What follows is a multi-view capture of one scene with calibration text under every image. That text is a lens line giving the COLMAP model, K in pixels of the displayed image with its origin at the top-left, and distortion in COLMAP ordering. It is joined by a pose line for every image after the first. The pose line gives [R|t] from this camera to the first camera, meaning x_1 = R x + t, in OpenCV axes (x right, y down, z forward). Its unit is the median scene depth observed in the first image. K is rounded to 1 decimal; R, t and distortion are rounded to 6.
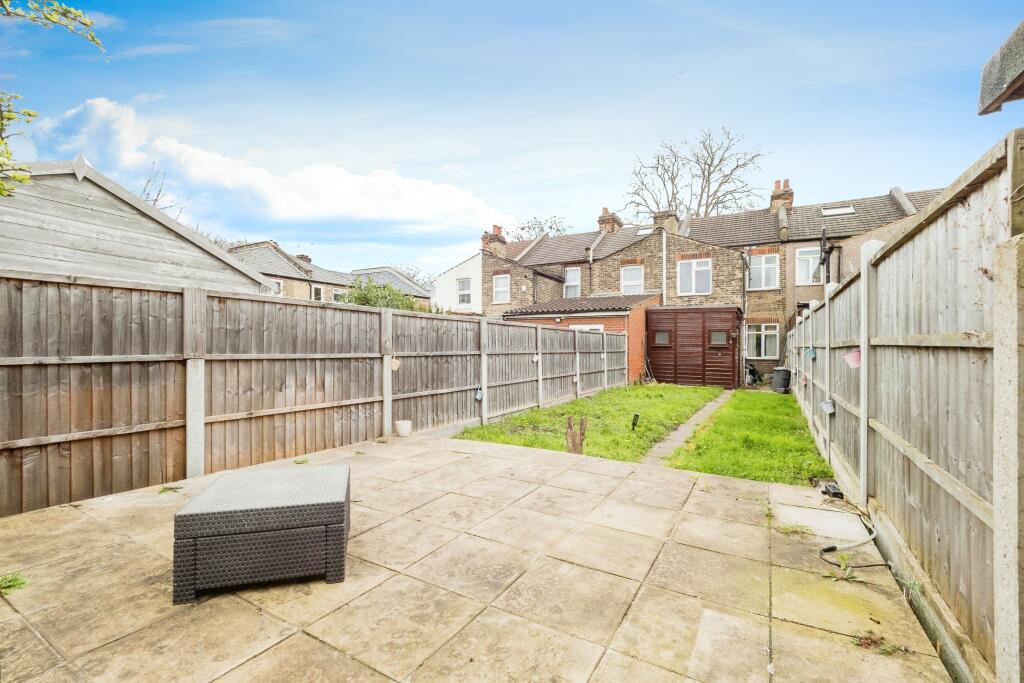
lens RADIAL K [[443.2, 0, 518.0], [0, 443.2, 352.1], [0, 0, 1]] dist [-0.002641, -0.000423]
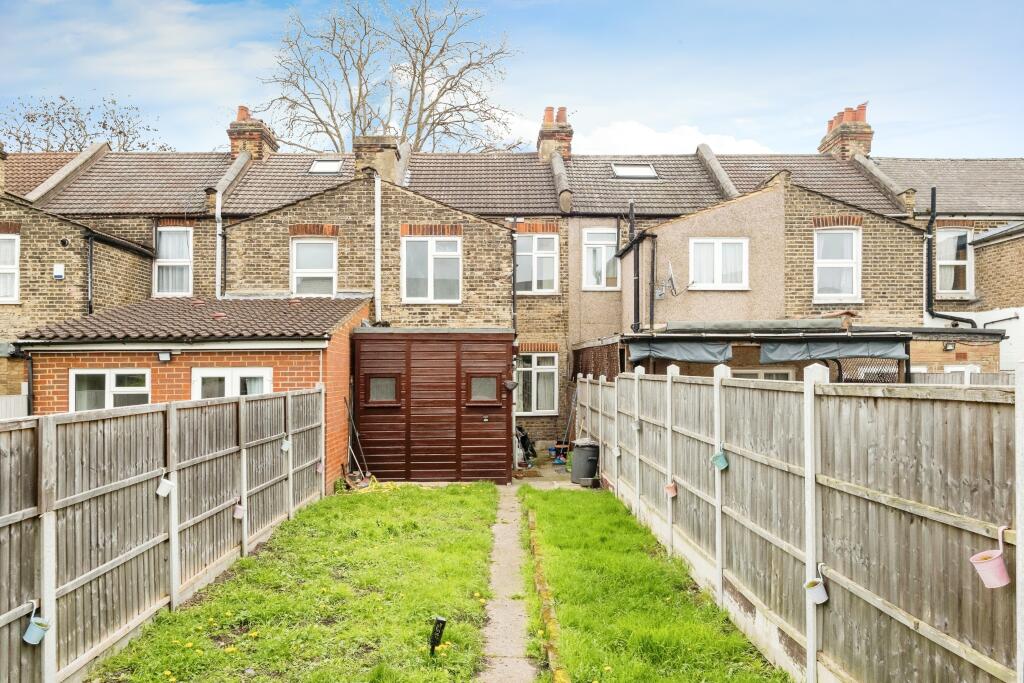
lens RADIAL K [[859.6, 0, 512.0], [0, 859.6, 341.5], [0, 0, 1]] dist [0.012183, -0.000150]
pose [[0.854191, 0.007269, 0.519908, -0.049003], [0.013925, 0.999224, -0.036849, -0.042296], [-0.519772, 0.038716, 0.853427, 0.078350]]
